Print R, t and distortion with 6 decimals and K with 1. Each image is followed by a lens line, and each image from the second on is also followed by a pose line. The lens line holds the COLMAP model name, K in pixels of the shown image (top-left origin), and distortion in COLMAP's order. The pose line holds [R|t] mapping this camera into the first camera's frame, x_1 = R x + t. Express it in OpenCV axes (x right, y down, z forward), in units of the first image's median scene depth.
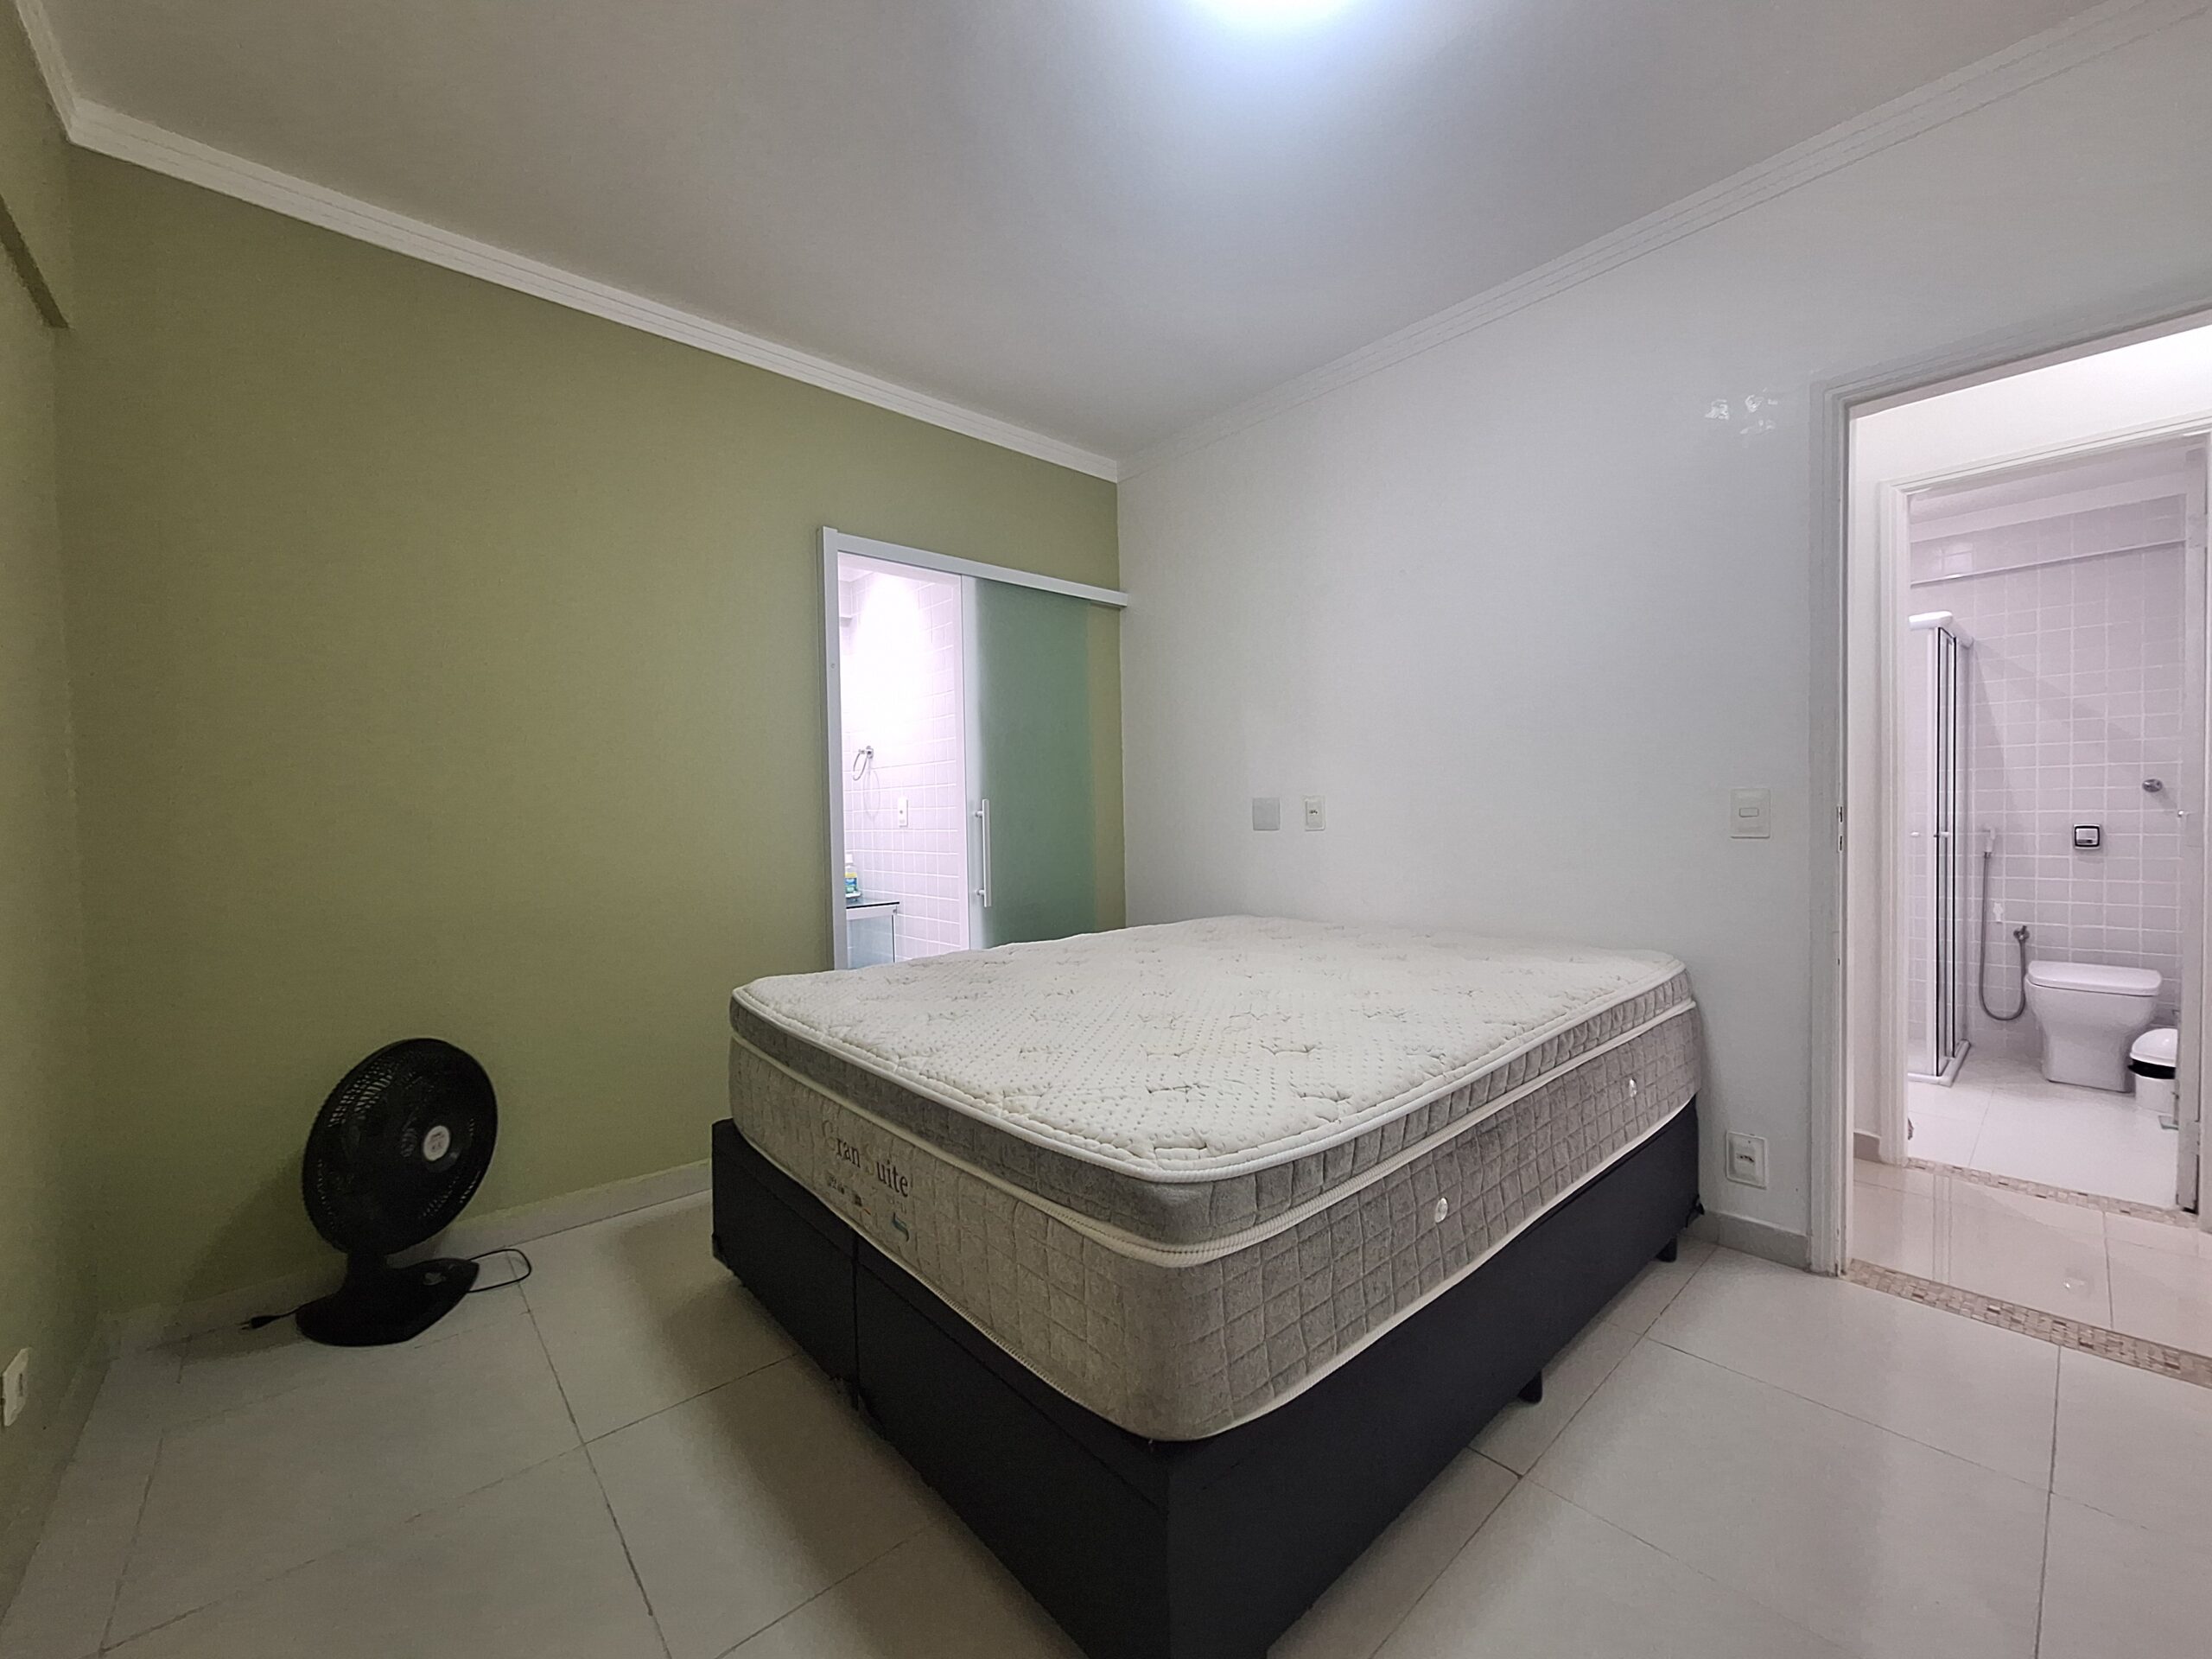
lens RADIAL K [[880.2, 0, 1104.4], [0, 880.2, 834.8], [0, 0, 1]] dist [-0.003855, 0.002018]
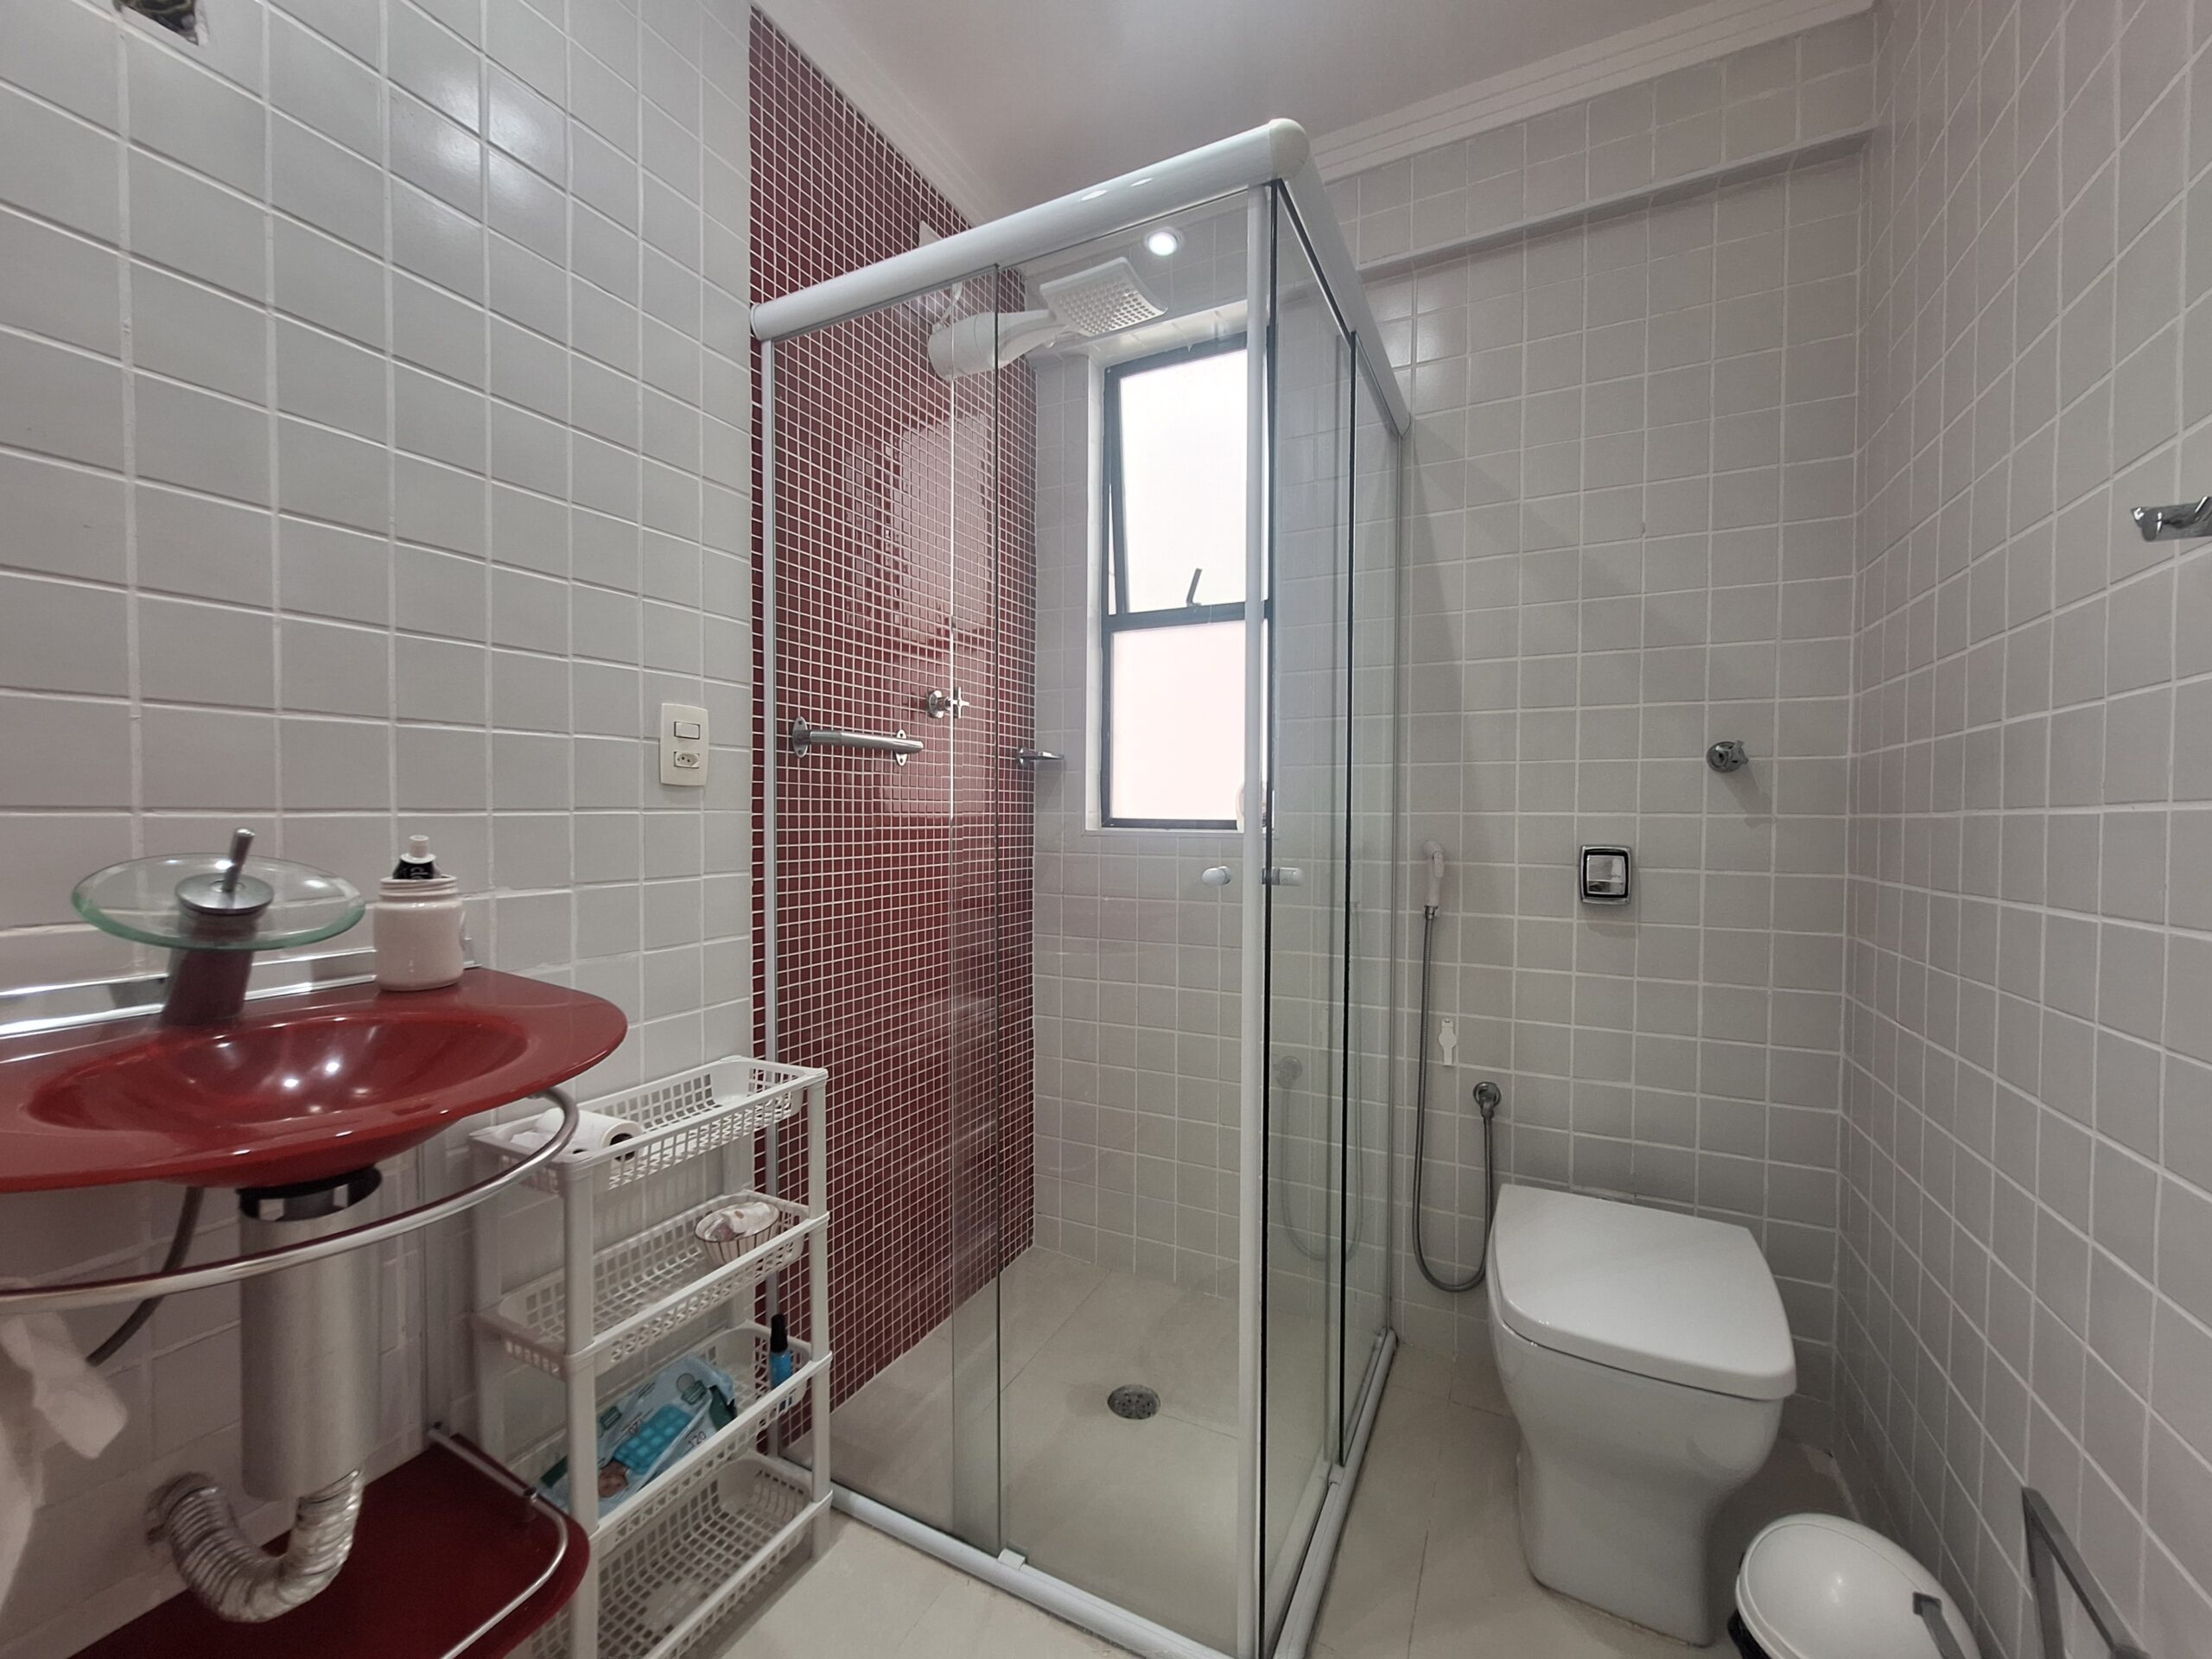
lens RADIAL K [[880.2, 0, 1106.8], [0, 880.2, 829.2], [0, 0, 1]] dist [-0.003855, 0.002018]
pose [[0.930628, 0.011276, 0.365793, 0.706602], [-0.011665, 0.999931, -0.001147, -0.016150], [-0.365781, -0.003200, 0.930695, 0.663147]]
